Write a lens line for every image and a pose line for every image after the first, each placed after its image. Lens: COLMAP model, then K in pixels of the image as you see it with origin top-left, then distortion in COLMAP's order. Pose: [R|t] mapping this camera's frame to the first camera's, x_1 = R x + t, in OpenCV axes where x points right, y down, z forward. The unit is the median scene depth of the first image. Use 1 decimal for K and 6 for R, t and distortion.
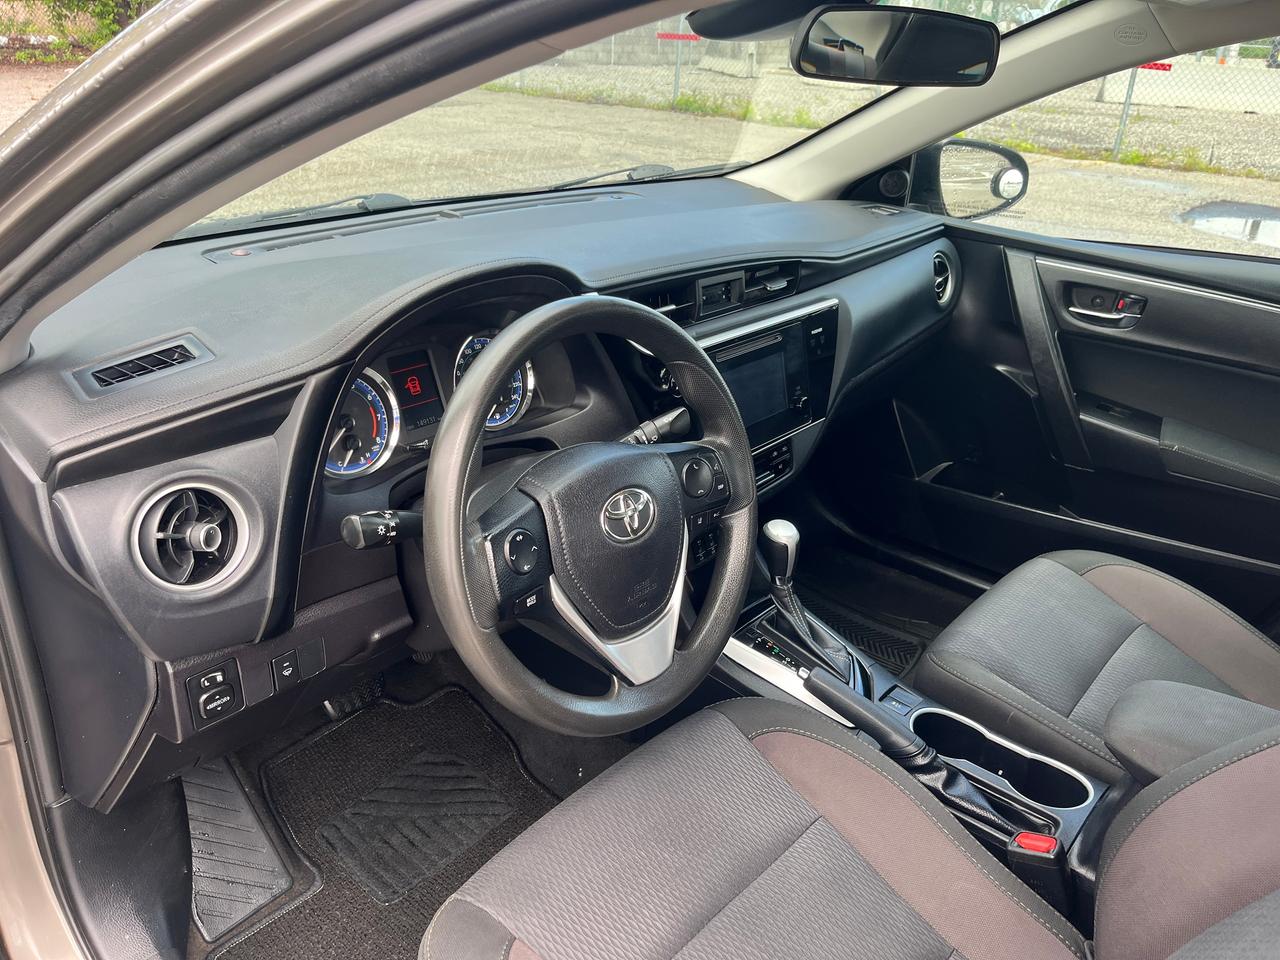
lens RADIAL K [[979.0, 0, 637.8], [0, 979.0, 488.7], [0, 0, 1]] dist [0.056556, -0.077039]
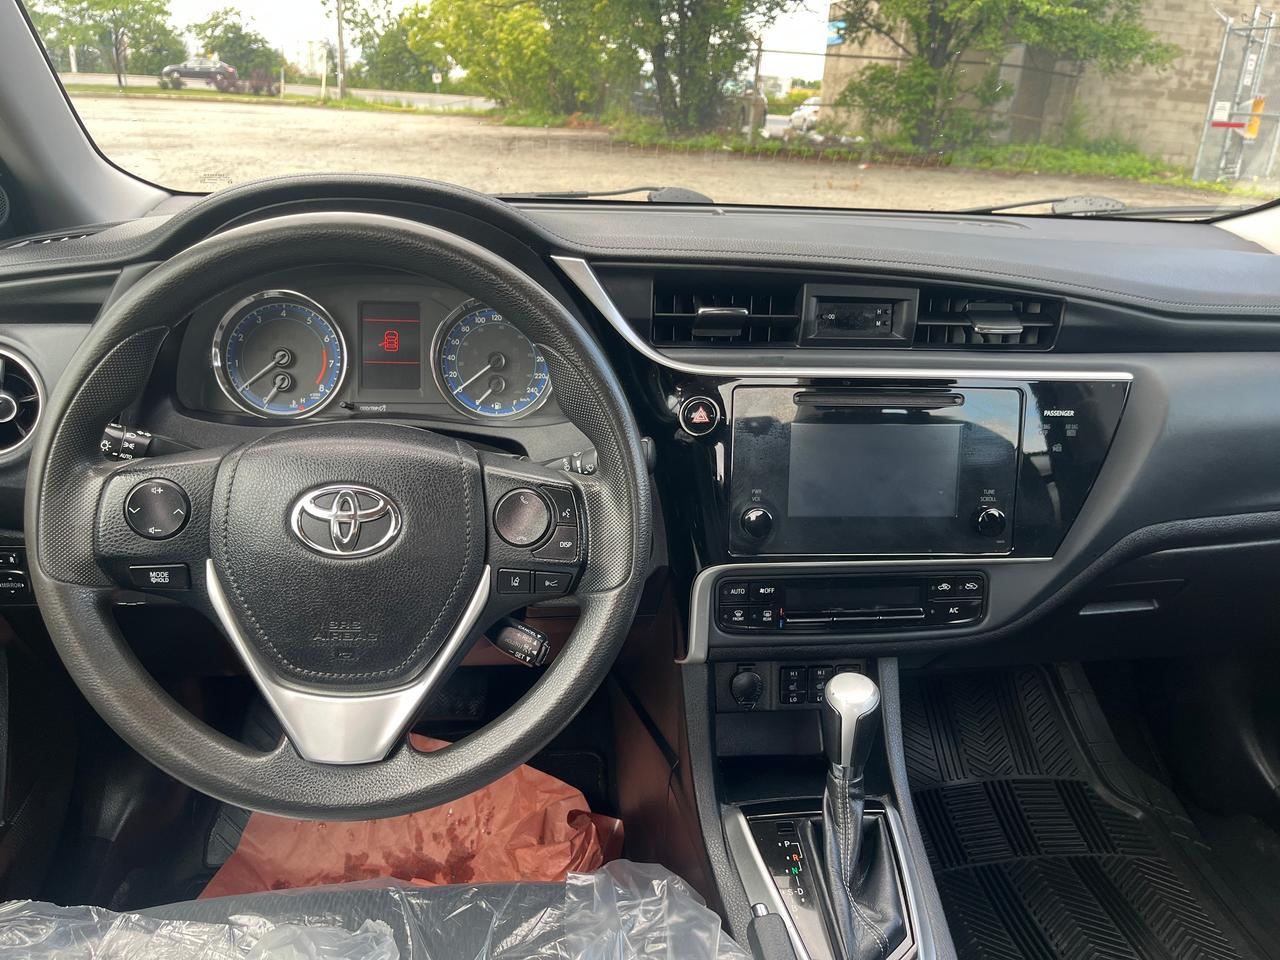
lens RADIAL K [[979.0, 0, 637.8], [0, 979.0, 488.7], [0, 0, 1]] dist [0.056556, -0.077039]
pose [[0.737432, 0.238666, -0.631848, 0.424369], [-0.301379, 0.953467, 0.008410, -0.045482], [0.604454, 0.184225, 0.775046, 0.407763]]
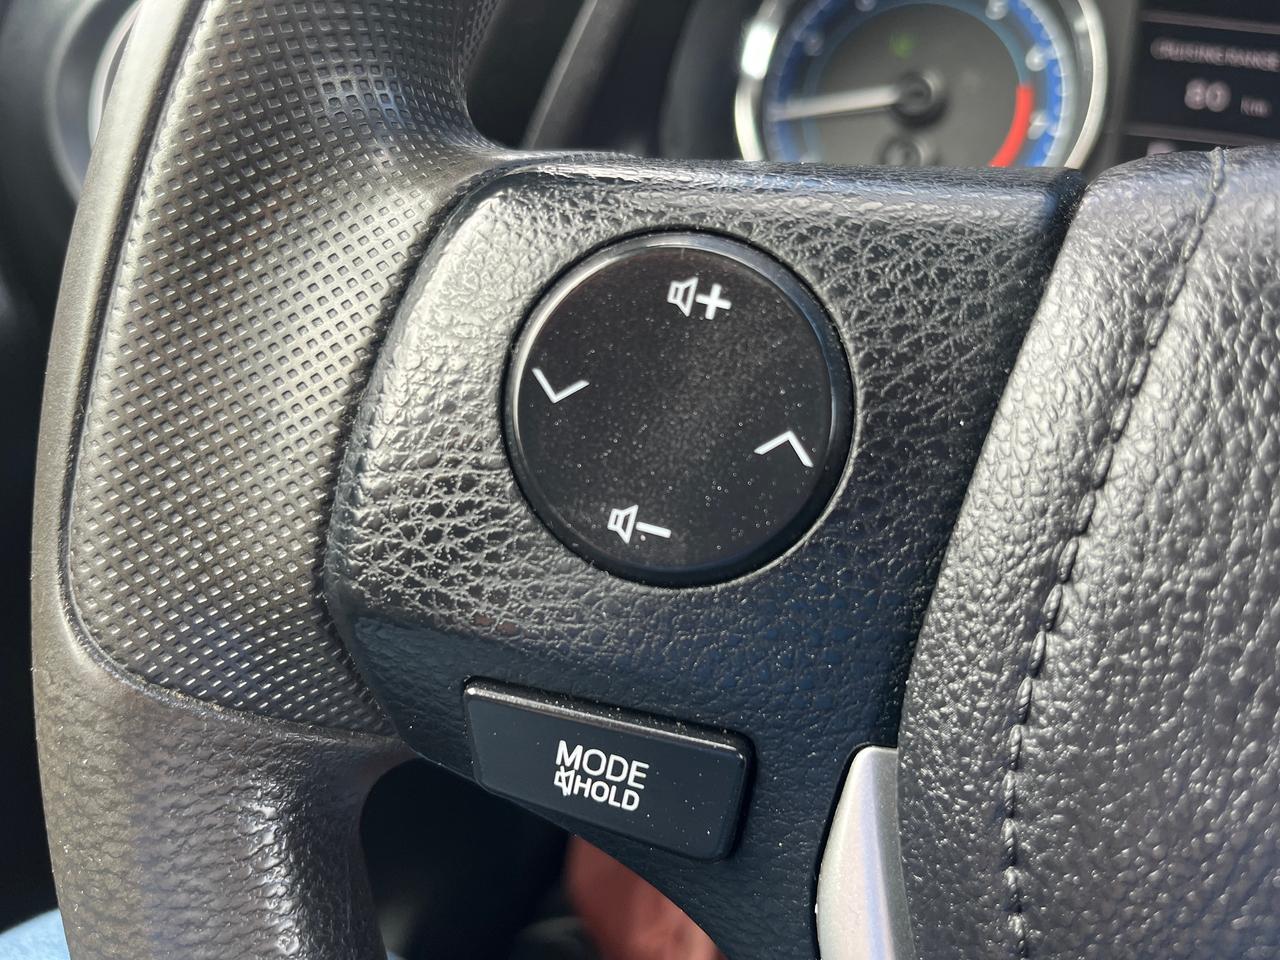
lens RADIAL K [[970.3, 0, 630.7], [0, 970.3, 473.9], [0, 0, 1]] dist [0.051244, -0.082106]
pose [[0.439549, 0.383146, -0.812401, -0.019000], [-0.472666, 0.867766, 0.153522, 0.039586], [0.763795, 0.316514, 0.562526, 0.610408]]
